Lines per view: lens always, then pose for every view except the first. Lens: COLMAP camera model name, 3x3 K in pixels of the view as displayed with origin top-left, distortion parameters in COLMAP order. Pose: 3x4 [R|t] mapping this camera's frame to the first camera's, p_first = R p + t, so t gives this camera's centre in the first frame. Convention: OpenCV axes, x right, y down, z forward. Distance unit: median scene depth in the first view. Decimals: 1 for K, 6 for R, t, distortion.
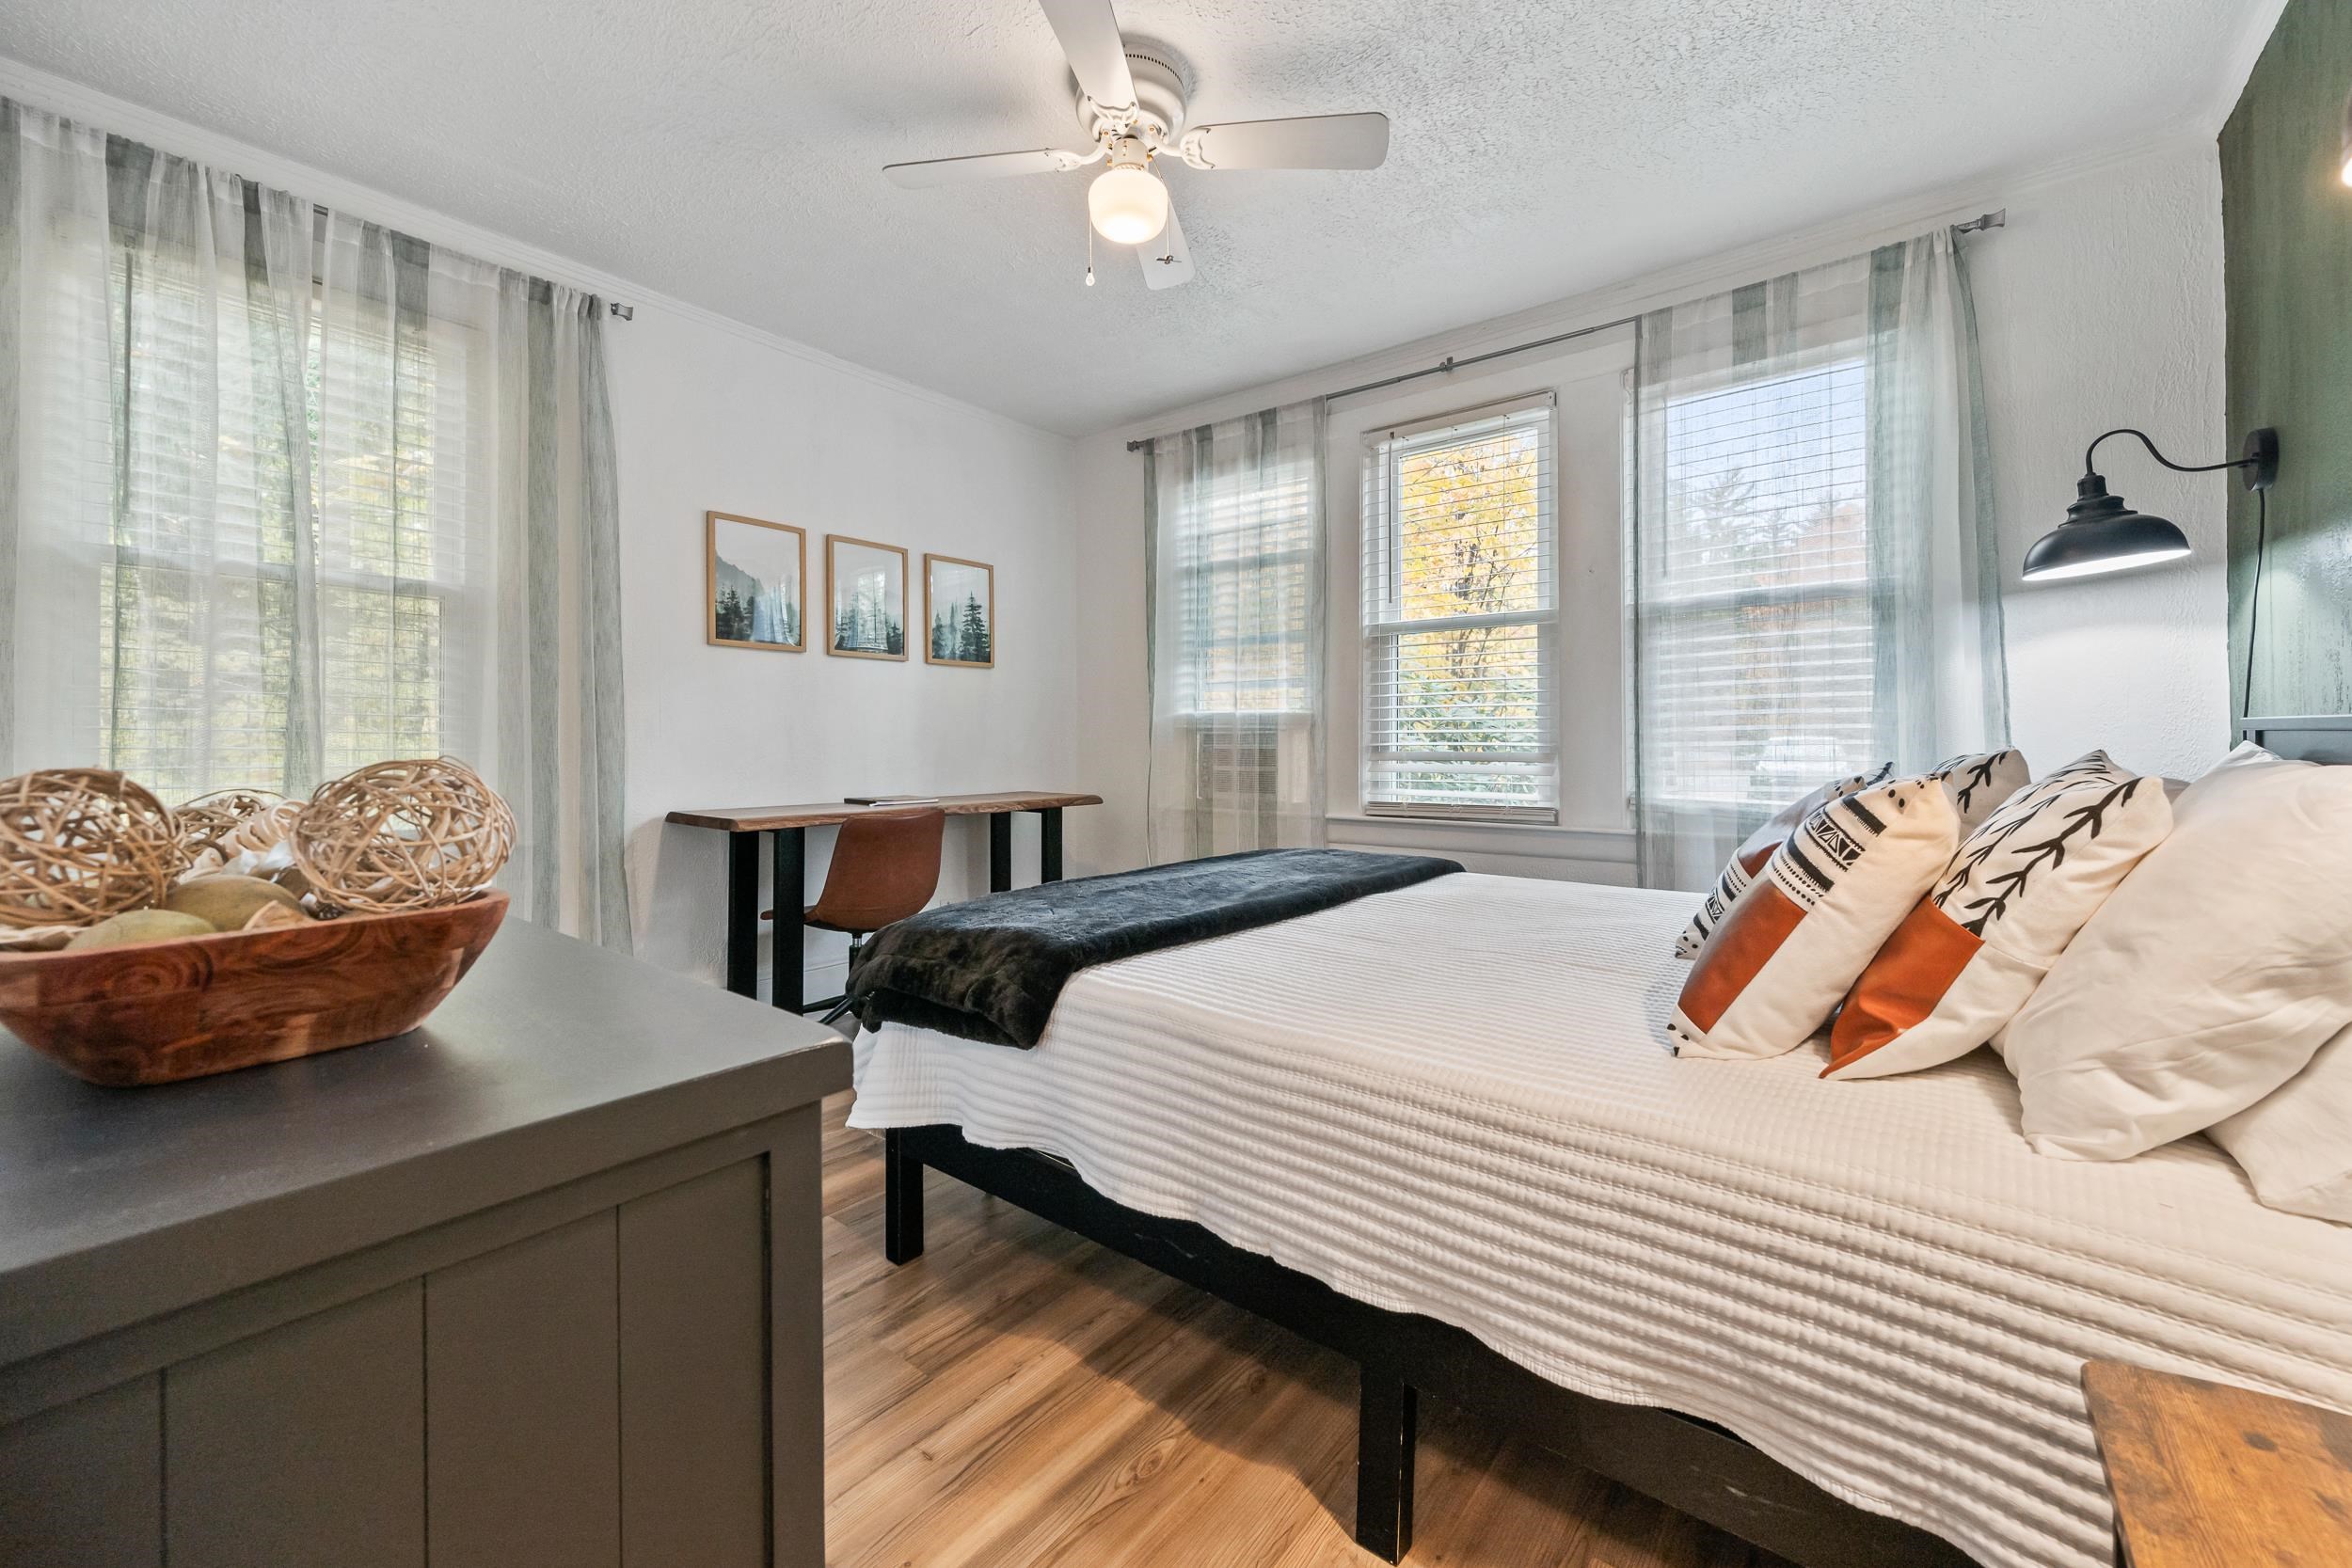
lens RADIAL K [[937.9, 0, 1192.2], [0, 937.9, 761.9], [0, 0, 1]] dist [0.000336, -0.000403]
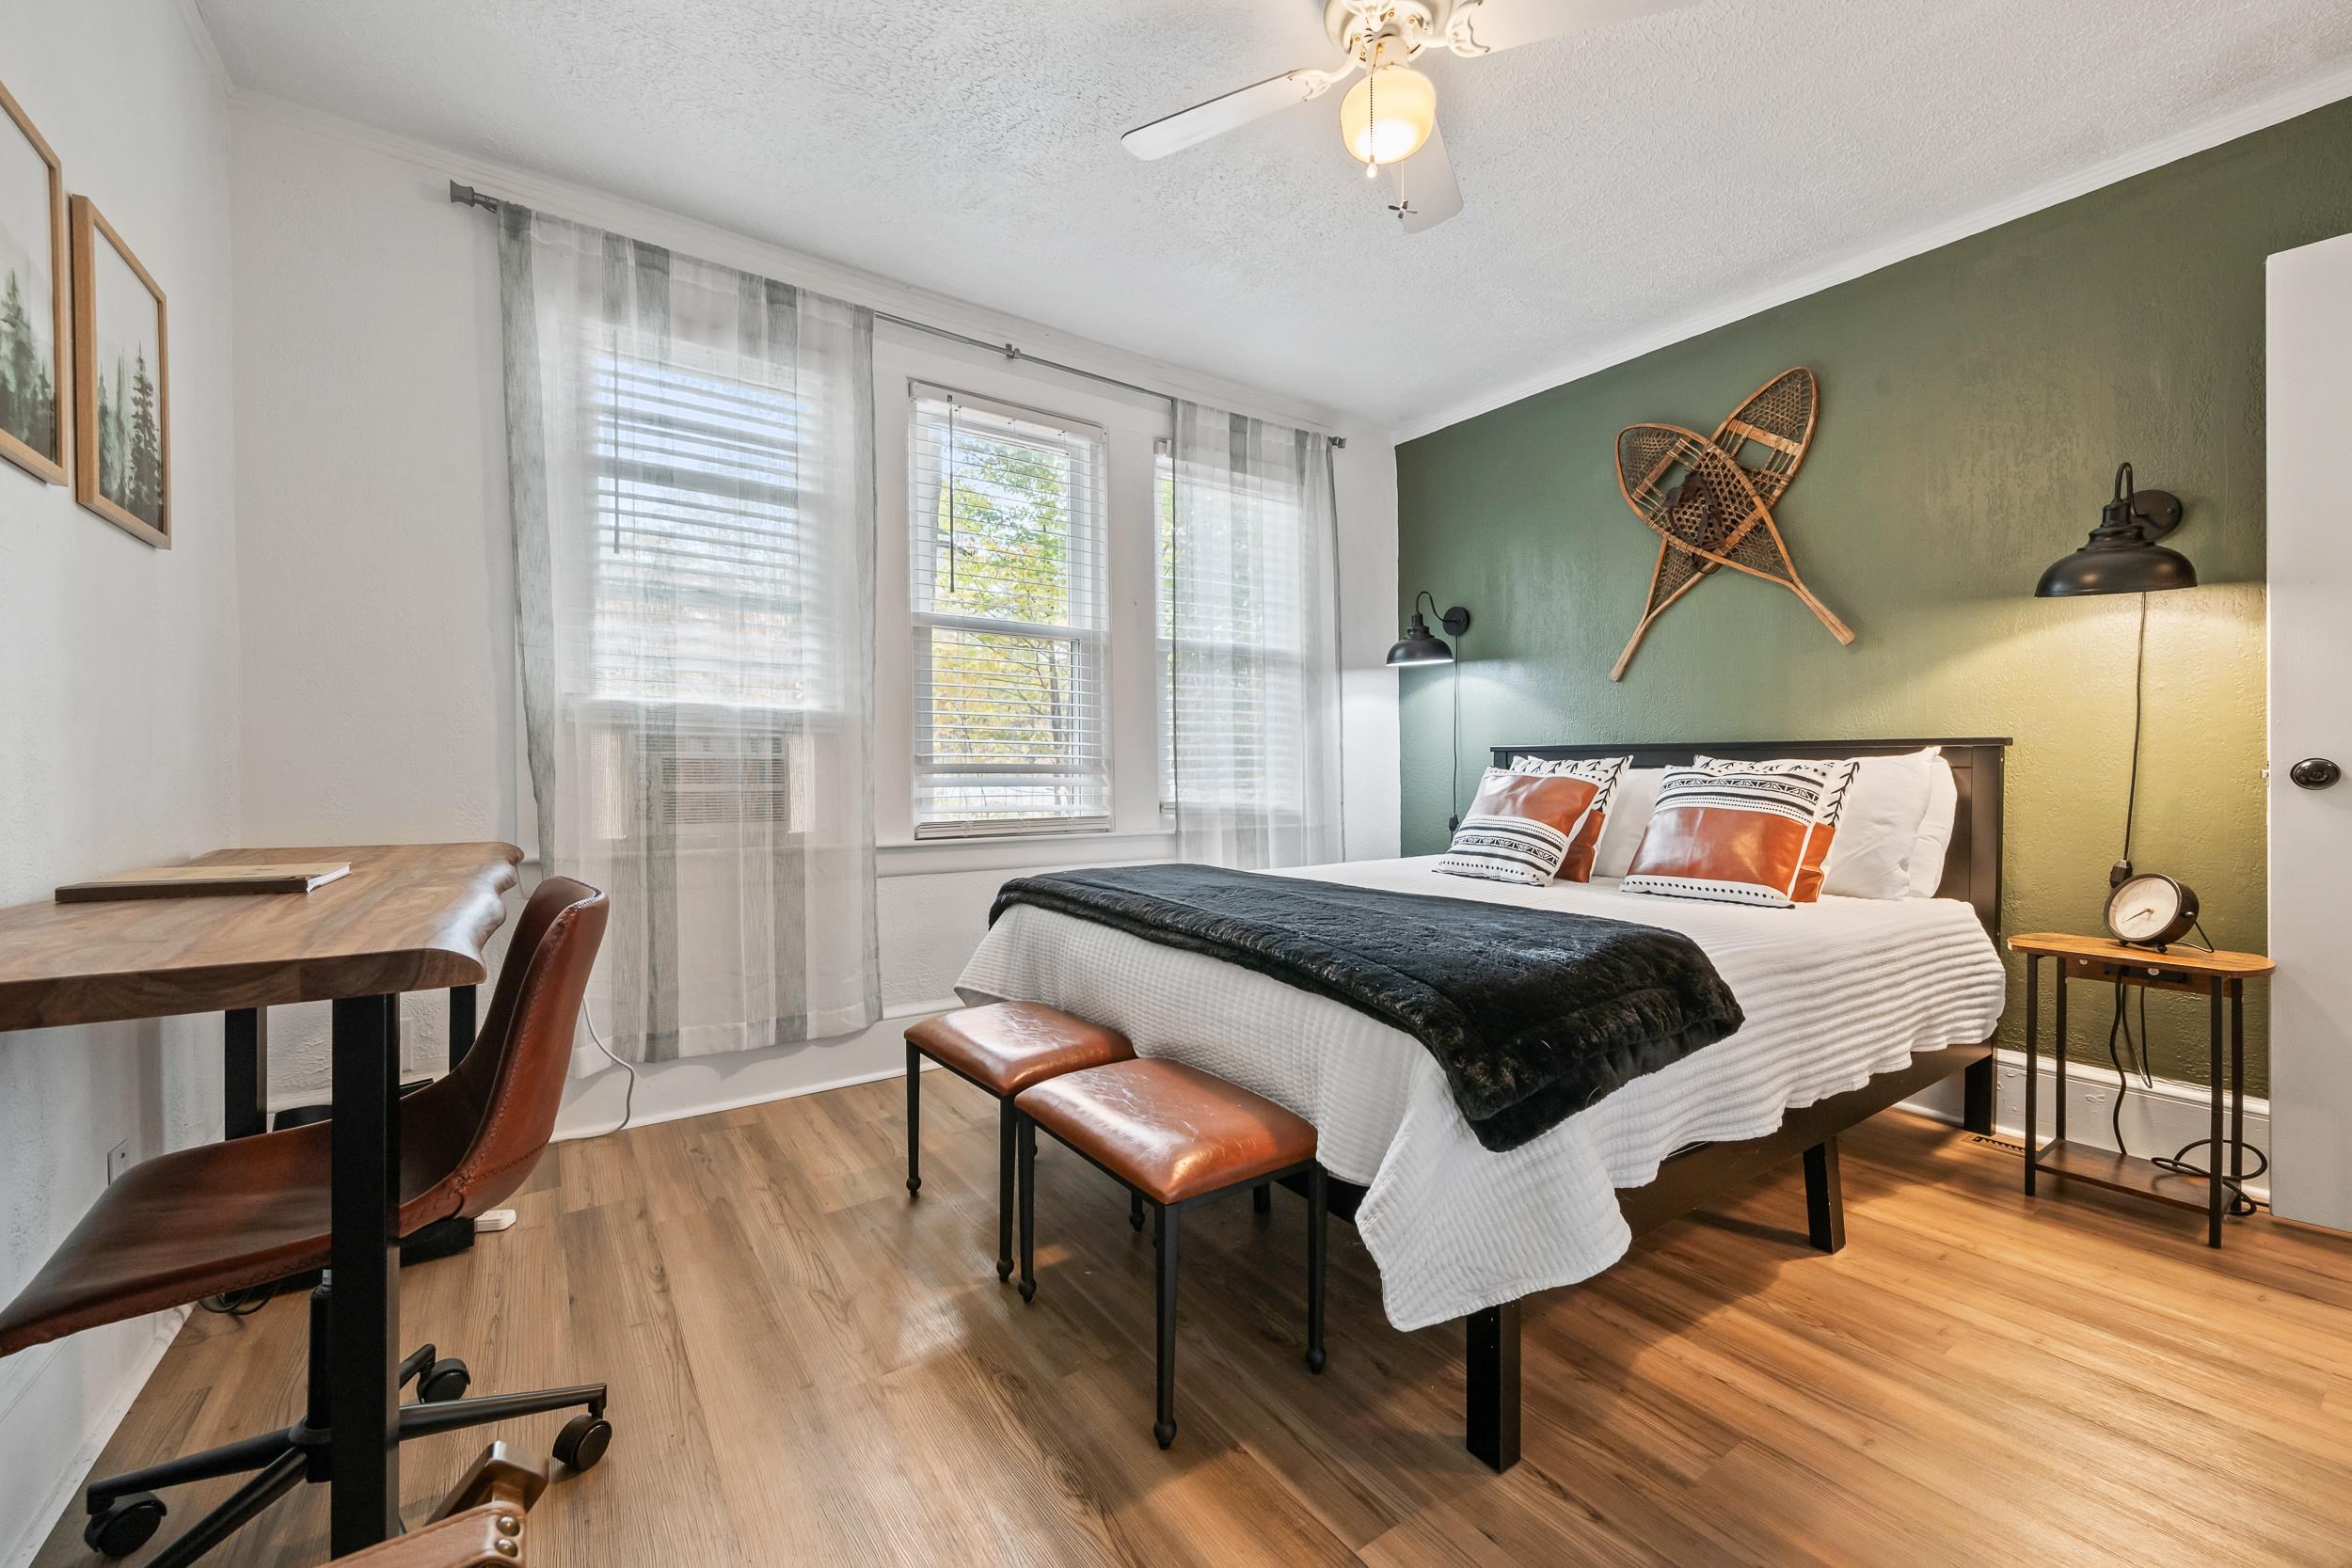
lens RADIAL K [[946.1, 0, 1184.8], [0, 946.1, 789.9], [0, 0, 1]] dist [0.000669, -0.000027]
pose [[0.288627, -0.012863, 0.957355, -0.550084], [0.018988, 0.999790, 0.007708, 0.010668], [-0.957253, 0.015954, 0.288811, 0.528929]]
